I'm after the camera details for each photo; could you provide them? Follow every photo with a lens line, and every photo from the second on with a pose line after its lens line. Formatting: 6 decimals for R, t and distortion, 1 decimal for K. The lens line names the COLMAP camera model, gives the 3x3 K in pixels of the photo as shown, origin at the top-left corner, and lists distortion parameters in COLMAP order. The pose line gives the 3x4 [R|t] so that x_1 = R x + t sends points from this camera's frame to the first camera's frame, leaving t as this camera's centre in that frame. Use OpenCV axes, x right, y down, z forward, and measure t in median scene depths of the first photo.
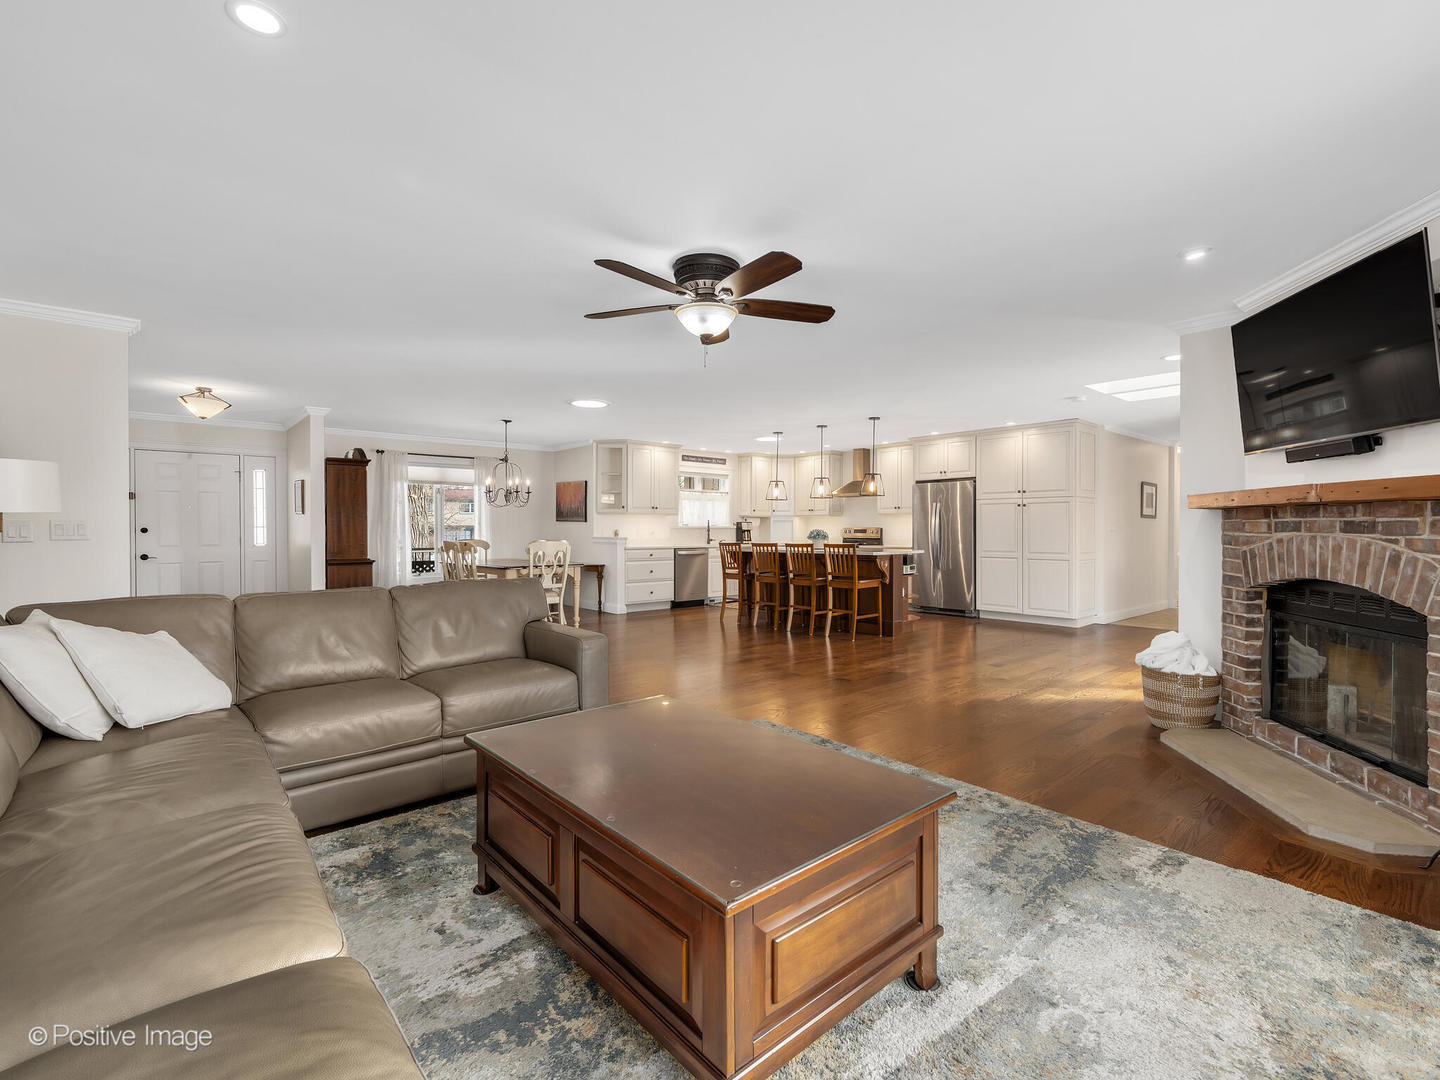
lens RADIAL K [[663.7, 0, 745.2], [0, 663.7, 539.5], [0, 0, 1]] dist [0.010727, -0.000451]
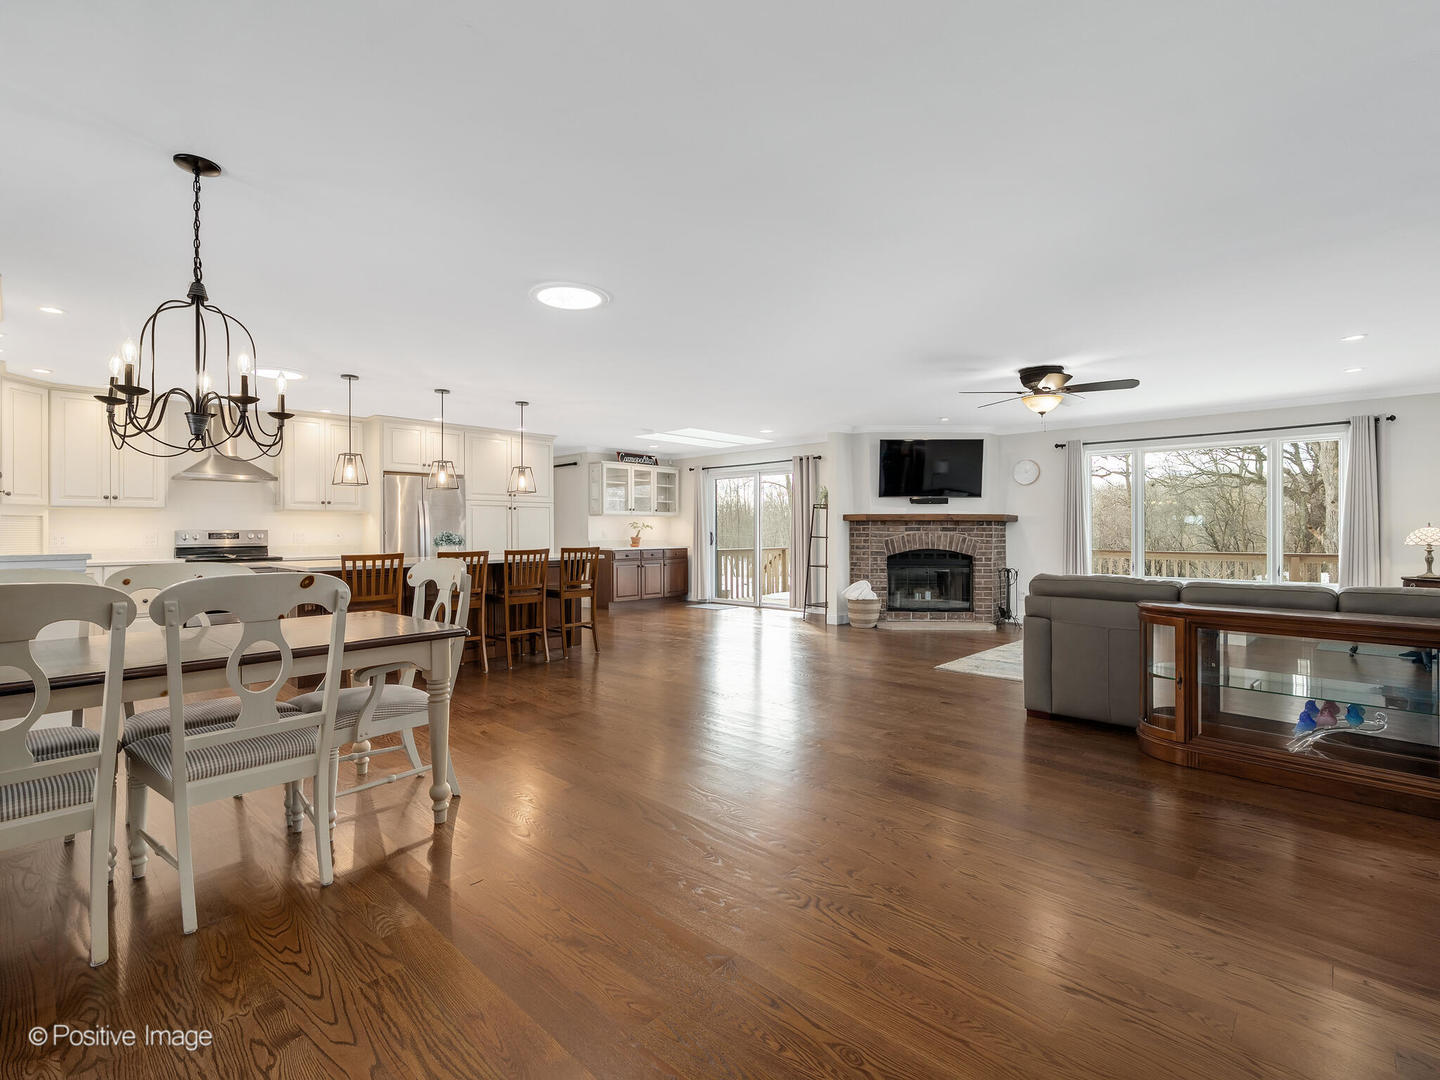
lens RADIAL K [[663.7, 0, 725.3], [0, 663.7, 529.2], [0, 0, 1]] dist [0.010727, -0.000451]
pose [[-0.076494, 0.004078, 0.997062, -0.582390], [0.019436, 0.999808, -0.002598, -0.009453], [-0.996881, 0.019180, -0.076559, 0.679427]]
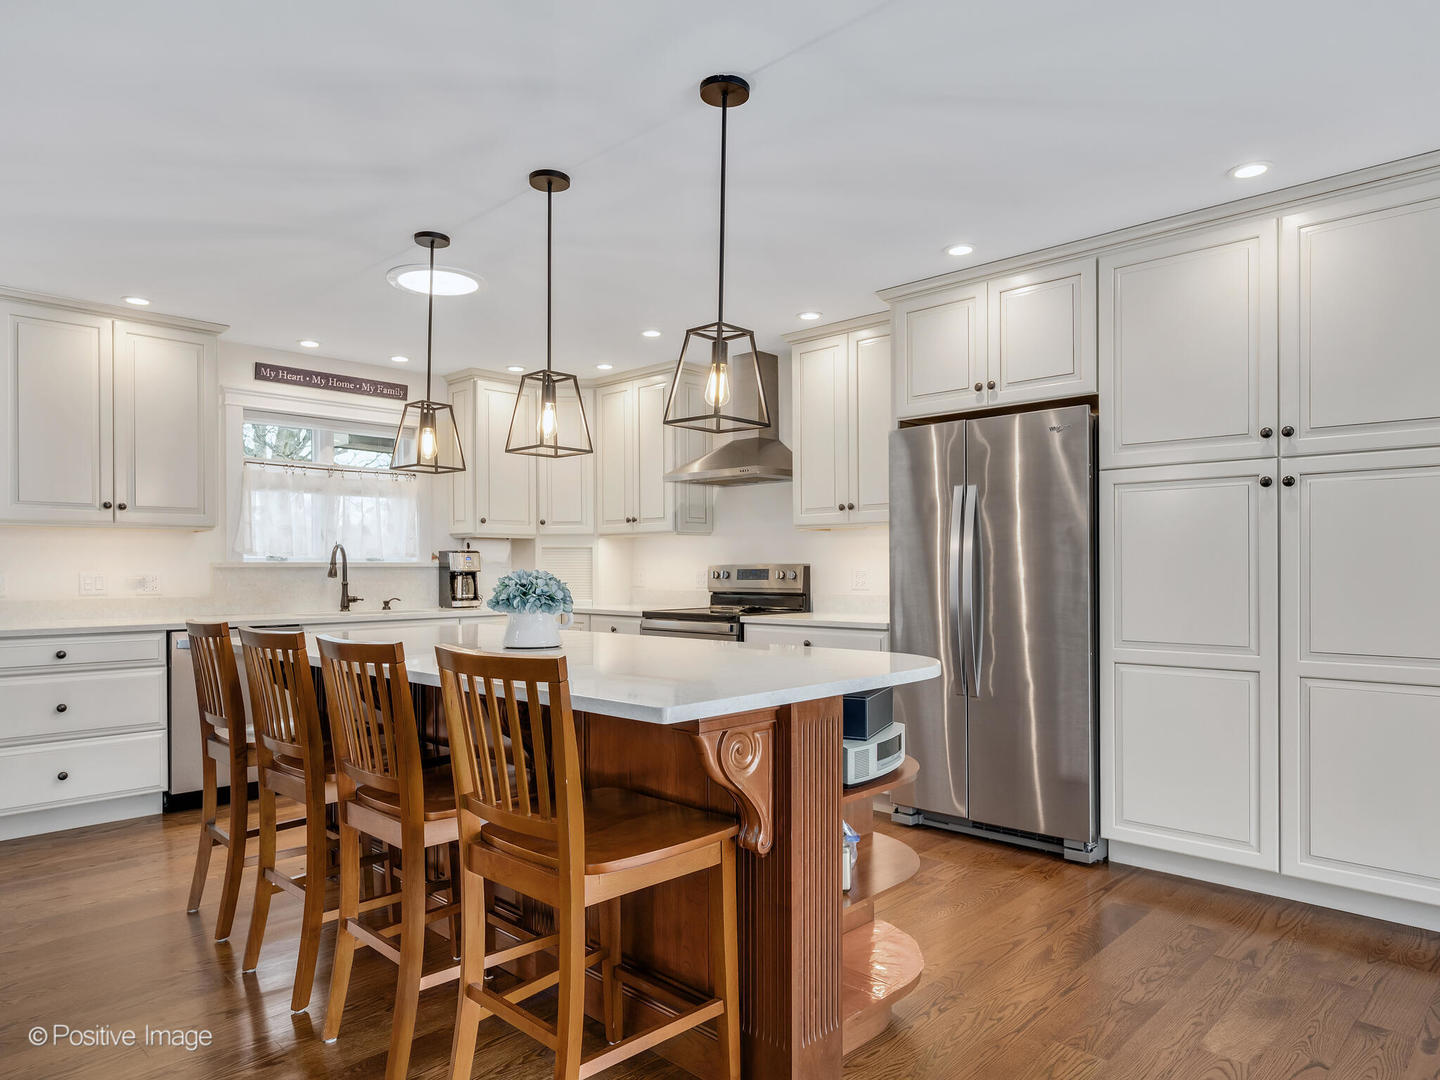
lens RADIAL K [[924.2, 0, 731.1], [0, 924.2, 568.8], [0, 0, 1]] dist [0.005479, 0.000978]
pose [[0.997210, -0.003034, 0.074582, 0.143587], [0.004044, 0.999902, -0.013386, -0.010282], [-0.074534, 0.013650, 0.997125, 0.566305]]
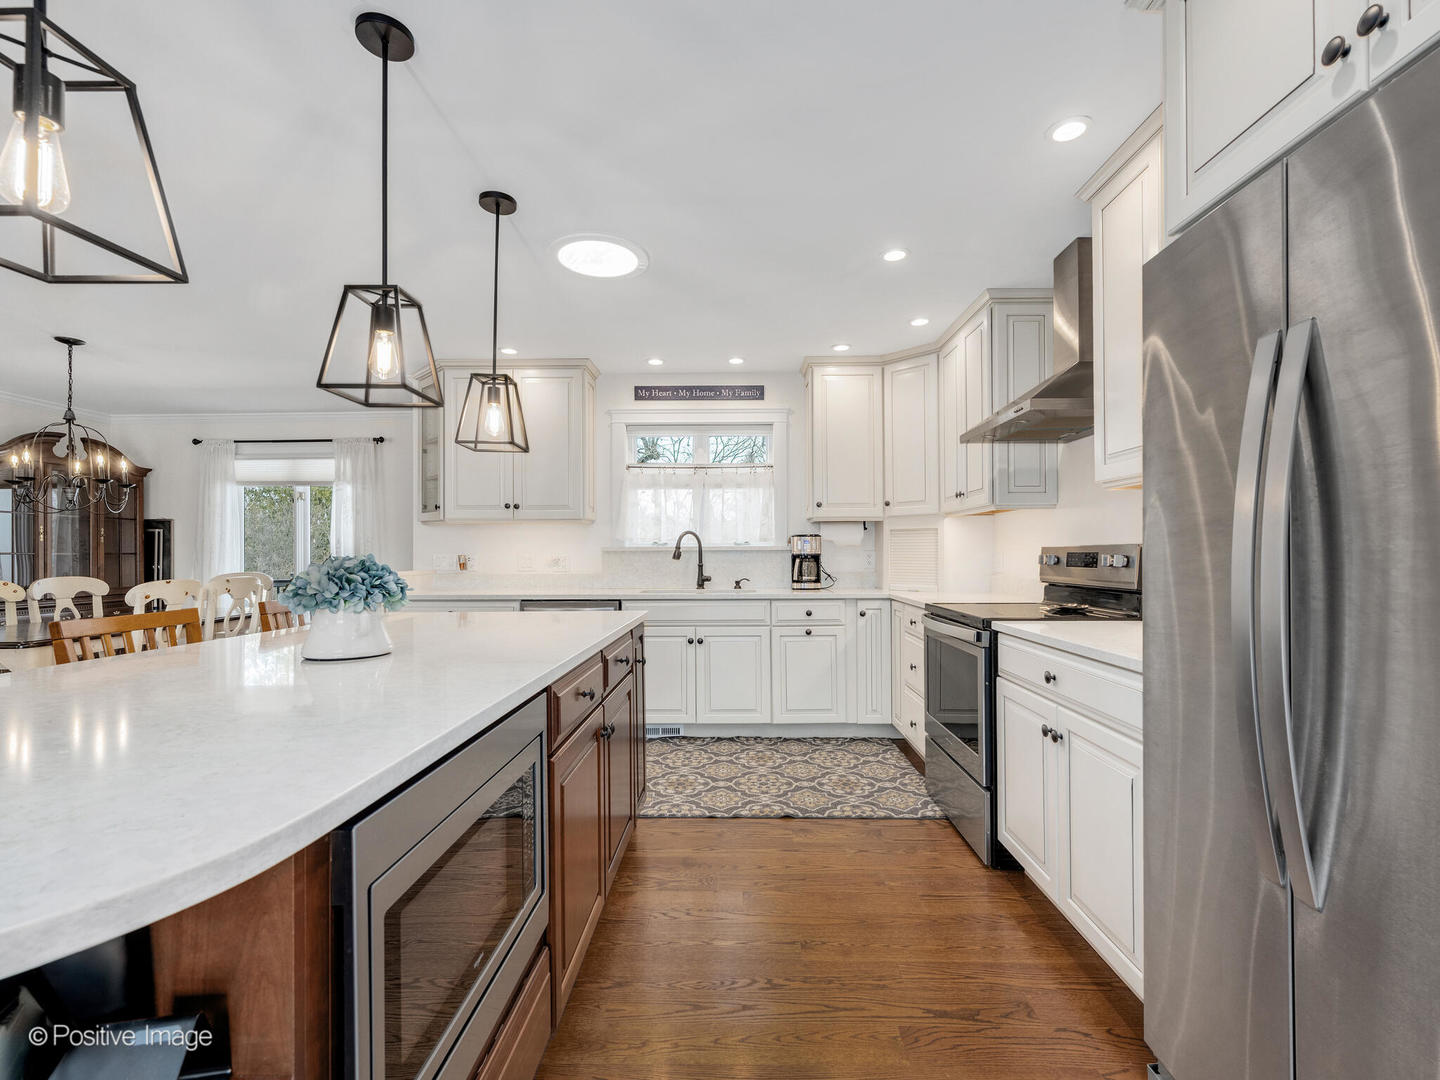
lens RADIAL K [[663.7, 0, 720.6], [0, 663.7, 547.7], [0, 0, 1]] dist [0.010727, -0.000451]
pose [[0.730103, -0.008325, -0.683286, 0.292408], [-0.005877, 0.999812, -0.018462, -0.013616], [0.683312, 0.017494, 0.729917, 0.835919]]
